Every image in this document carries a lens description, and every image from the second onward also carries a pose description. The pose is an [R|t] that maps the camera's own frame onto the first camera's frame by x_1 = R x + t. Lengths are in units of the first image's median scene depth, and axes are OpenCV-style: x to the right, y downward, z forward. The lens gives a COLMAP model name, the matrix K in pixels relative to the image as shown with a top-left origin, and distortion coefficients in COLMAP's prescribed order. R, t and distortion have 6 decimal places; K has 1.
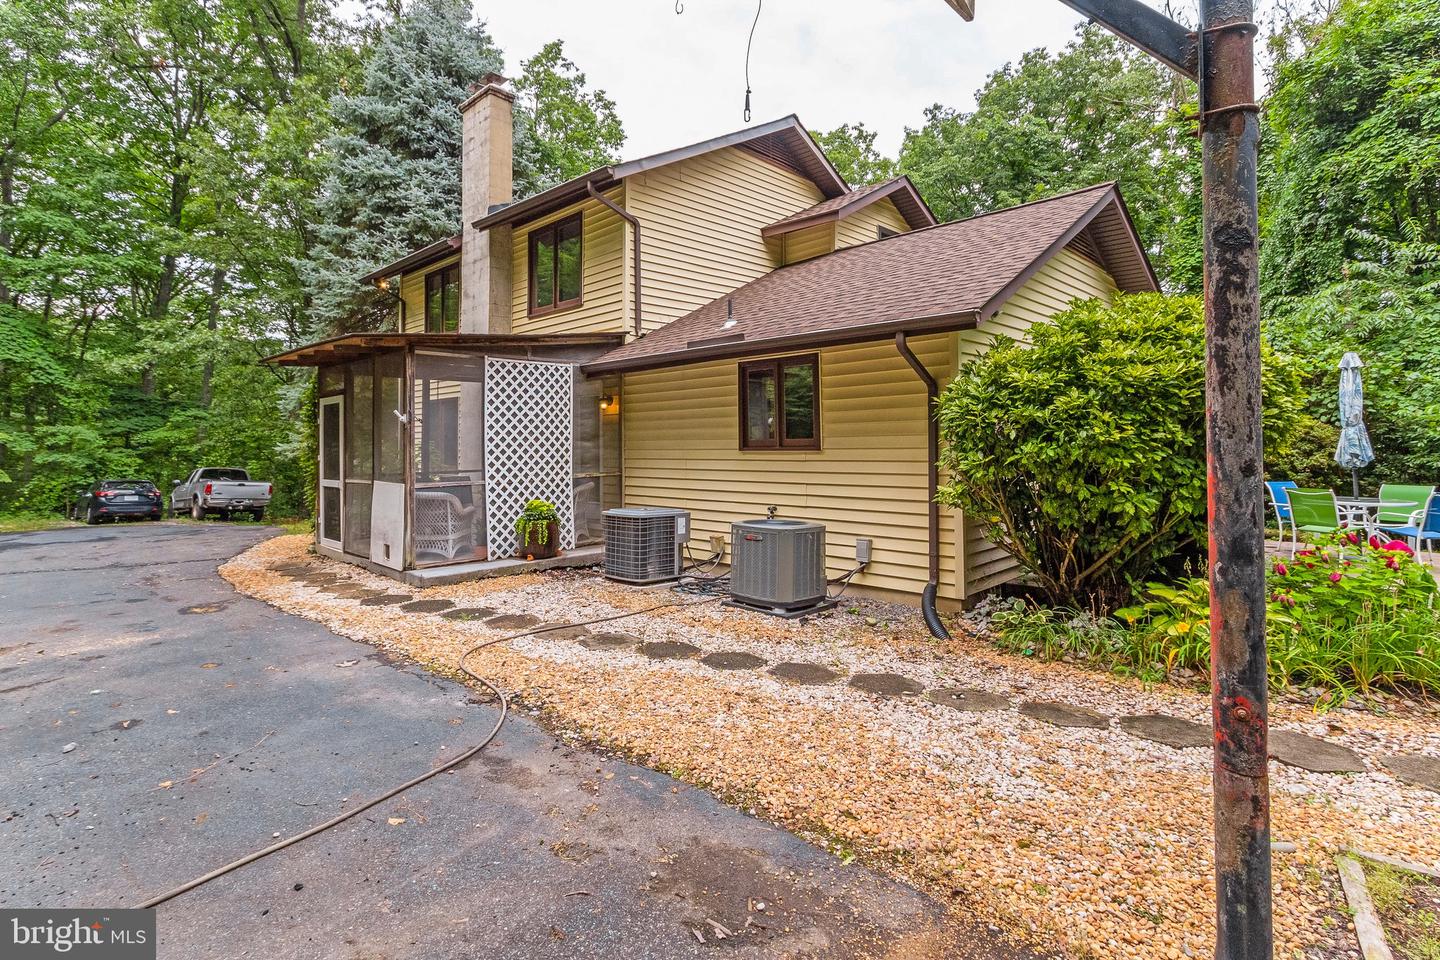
lens RADIAL K [[692.2, 0, 713.2], [0, 692.2, 438.1], [0, 0, 1]] dist [0.006671, 0.000052]
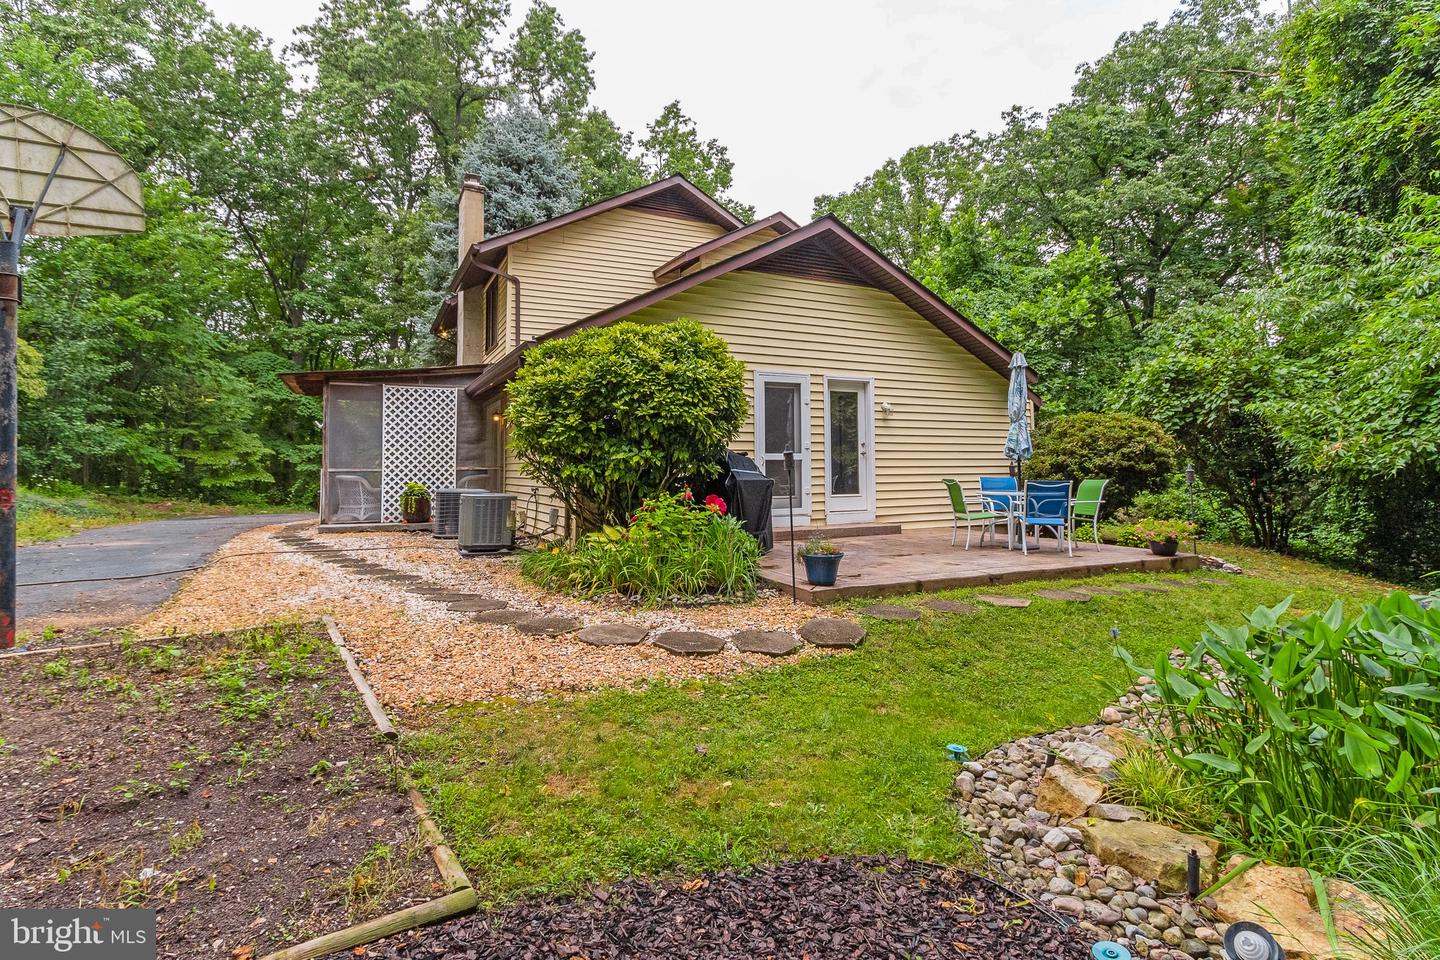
lens RADIAL K [[692.2, 0, 717.6], [0, 692.2, 470.5], [0, 0, 1]] dist [0.006671, 0.000052]
pose [[0.943504, 0.005122, -0.331320, 0.719295], [-0.001680, 0.999942, 0.010675, 0.041307], [0.331356, -0.009515, 0.943458, -0.136427]]
